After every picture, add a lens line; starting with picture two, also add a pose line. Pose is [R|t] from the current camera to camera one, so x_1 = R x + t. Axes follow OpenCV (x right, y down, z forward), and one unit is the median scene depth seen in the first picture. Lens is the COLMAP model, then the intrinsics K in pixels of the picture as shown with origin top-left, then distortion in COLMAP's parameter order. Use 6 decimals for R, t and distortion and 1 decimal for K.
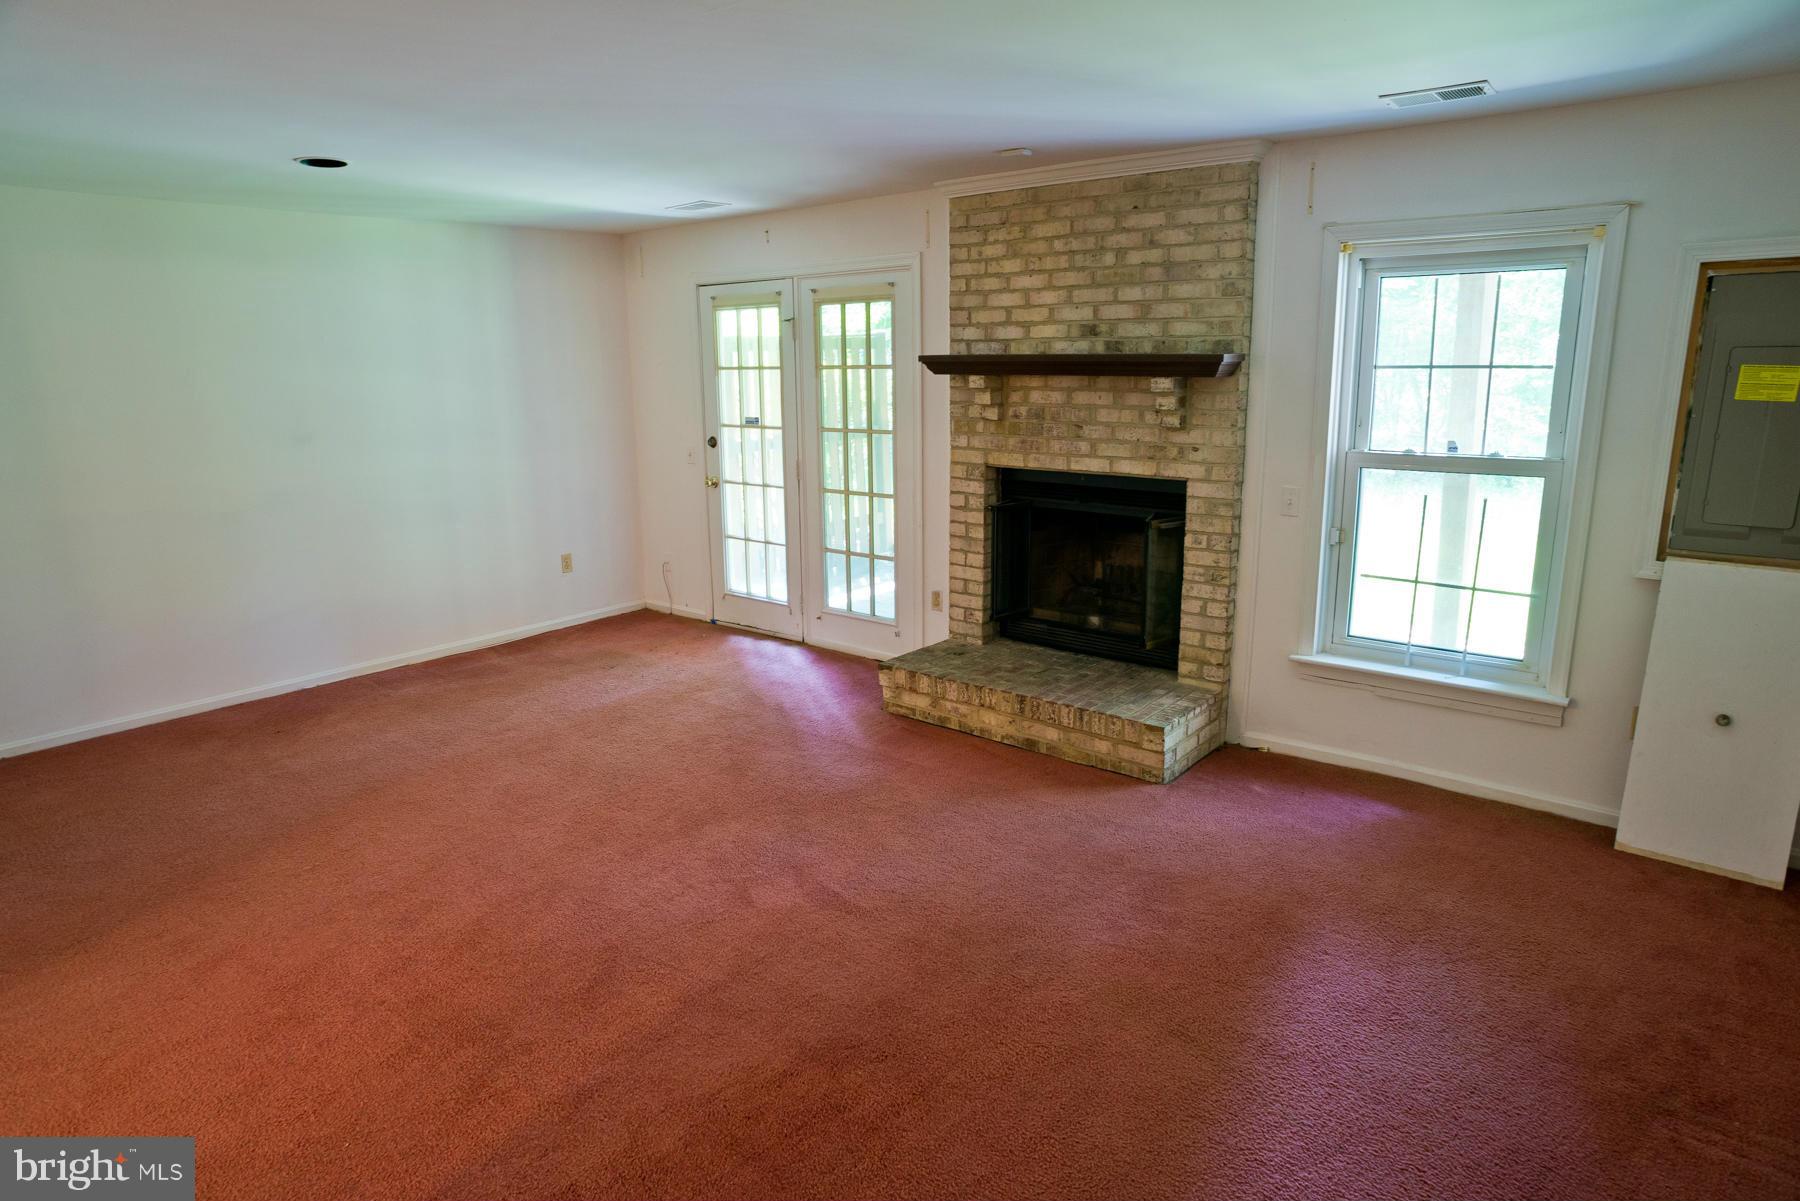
lens RADIAL K [[1030.6, 0, 909.3], [0, 1030.6, 598.7], [0, 0, 1]] dist [-0.087741, 0.058782]
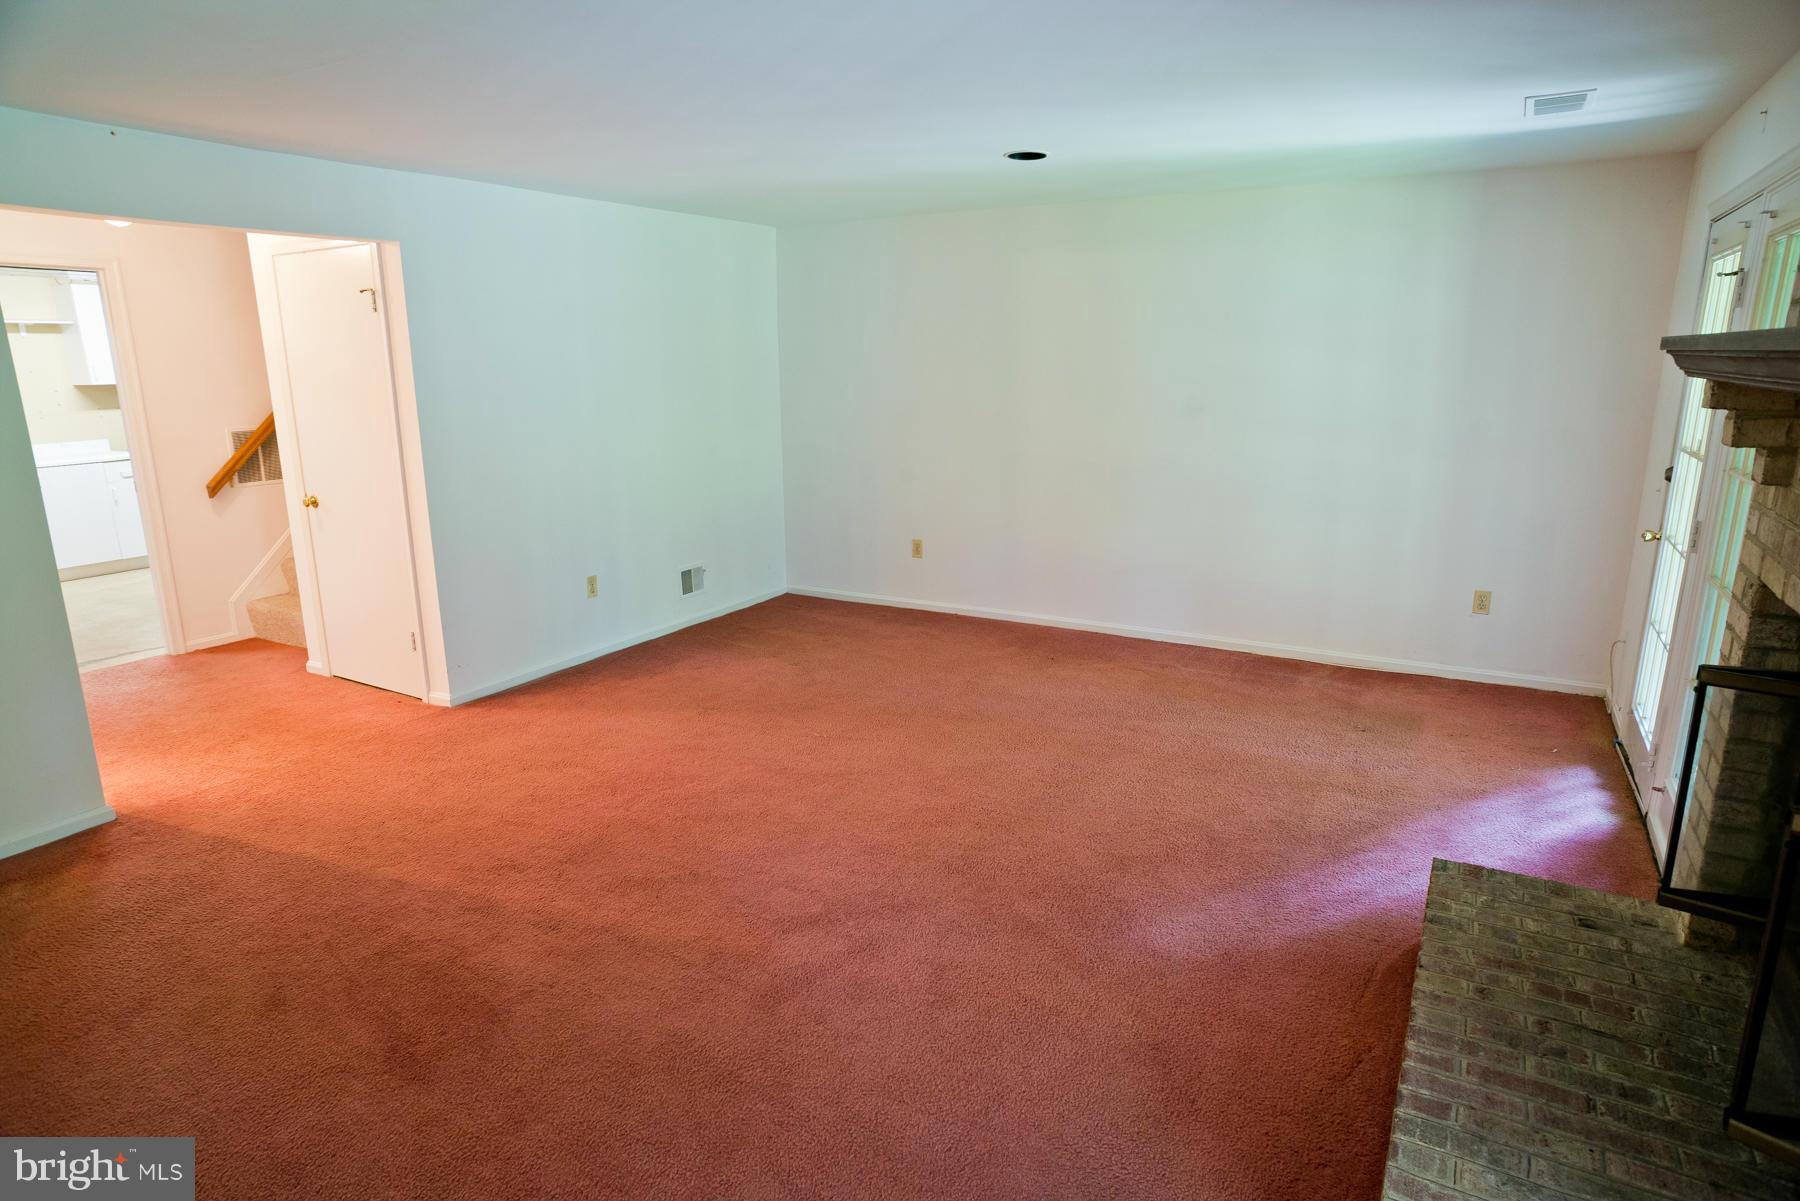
lens RADIAL K [[1030.6, 0, 906.7], [0, 1030.6, 601.8], [0, 0, 1]] dist [-0.087741, 0.058782]
pose [[0.160023, 0.243838, -0.956523, 0.445215], [-0.215490, 0.954268, 0.207213, -0.134213], [0.963305, 0.172963, 0.205249, 0.562305]]
